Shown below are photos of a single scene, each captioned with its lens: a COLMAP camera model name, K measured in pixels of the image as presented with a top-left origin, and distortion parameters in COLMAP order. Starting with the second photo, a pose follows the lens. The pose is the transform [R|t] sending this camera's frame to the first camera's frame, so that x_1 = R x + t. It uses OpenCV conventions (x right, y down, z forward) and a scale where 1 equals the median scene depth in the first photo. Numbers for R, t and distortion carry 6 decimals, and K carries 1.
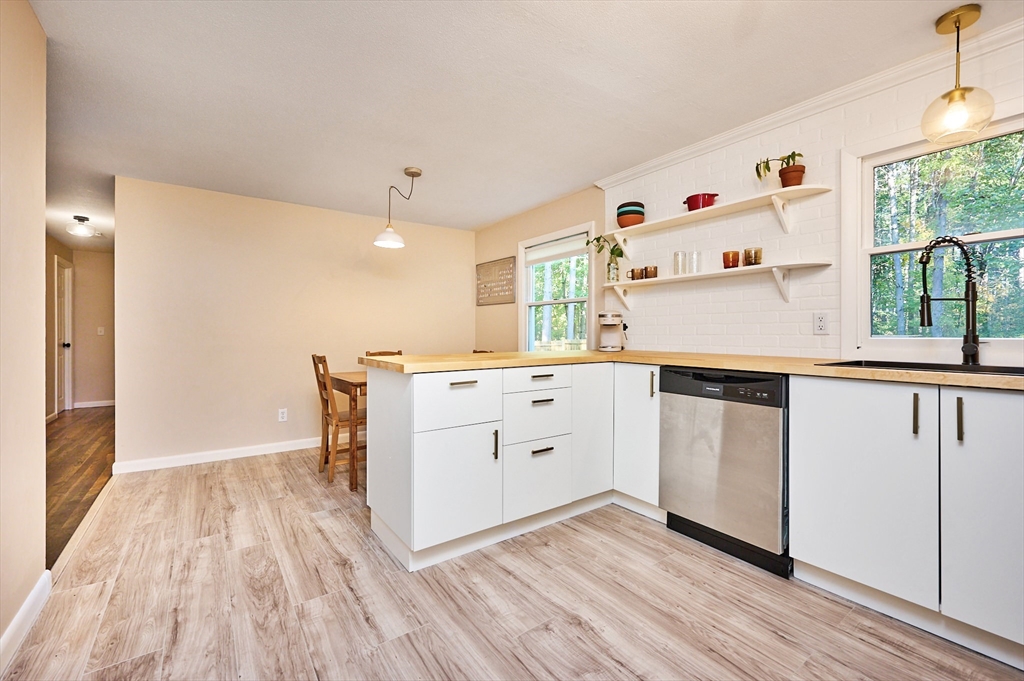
lens RADIAL K [[427.1, 0, 515.4], [0, 427.1, 335.9], [0, 0, 1]] dist [-0.001796, -0.000520]
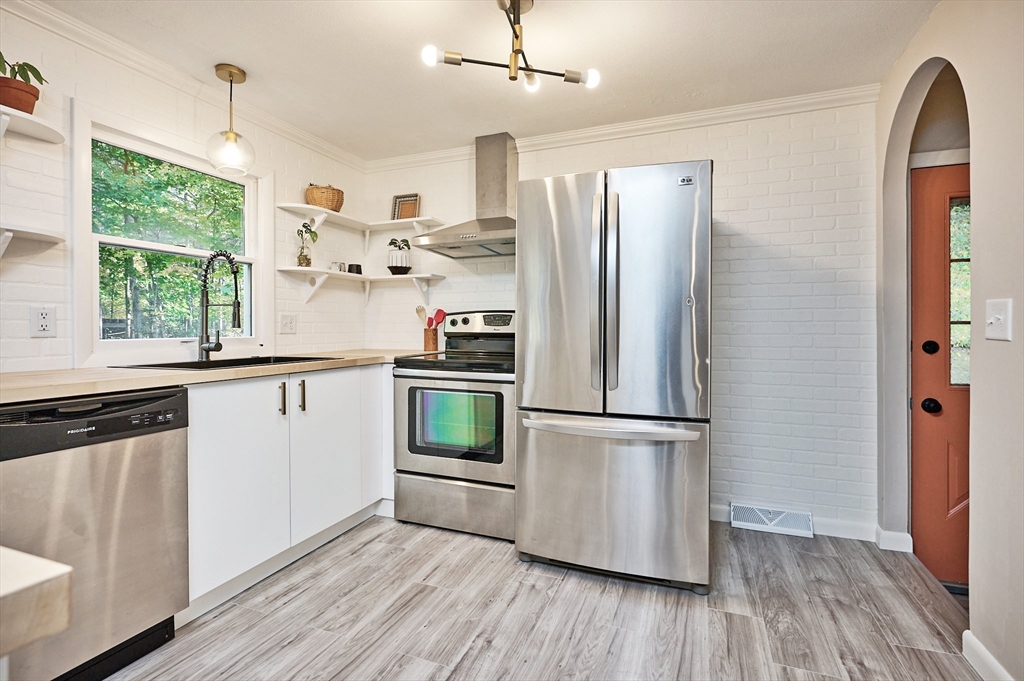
lens RADIAL K [[469.9, 0, 517.6], [0, 469.9, 333.1], [0, 0, 1]] dist [-0.000809, 0.000481]
pose [[-0.540017, -0.003537, 0.841647, -0.479512], [0.012315, 0.999851, 0.012103, -0.012530], [-0.841564, 0.016900, -0.539893, 0.956197]]
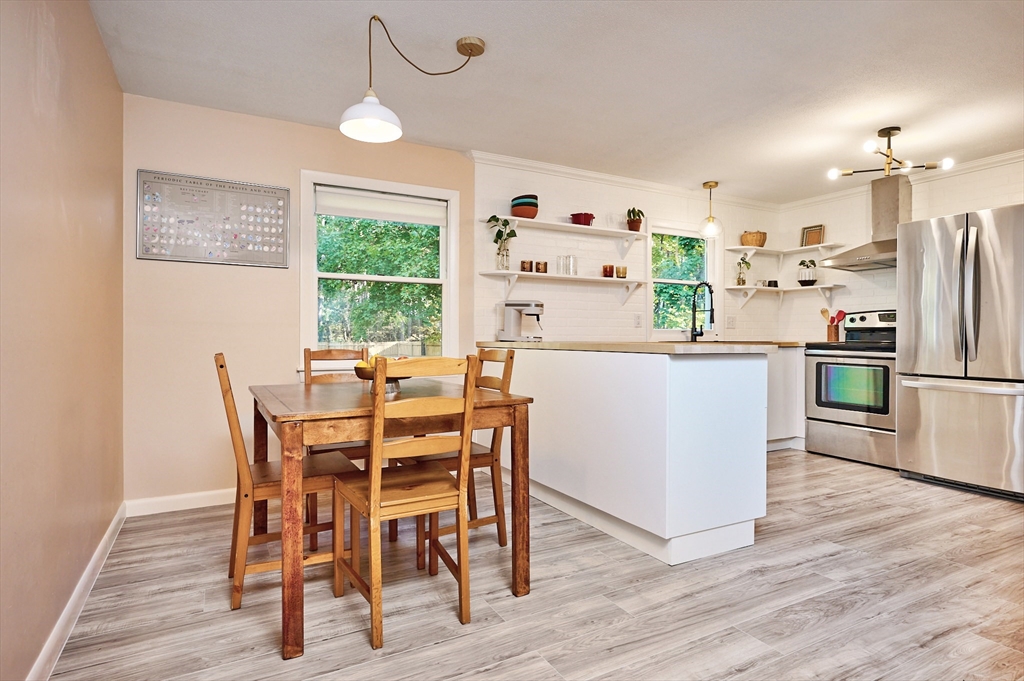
lens RADIAL K [[553.4, 0, 511.0], [0, 553.4, 334.4], [0, 0, 1]] dist [-0.002660, -0.002785]
pose [[0.136918, 0.009934, 0.990533, -1.798094], [0.005676, 0.999925, -0.010813, 0.056182], [-0.990566, 0.007103, 0.136851, 1.503446]]
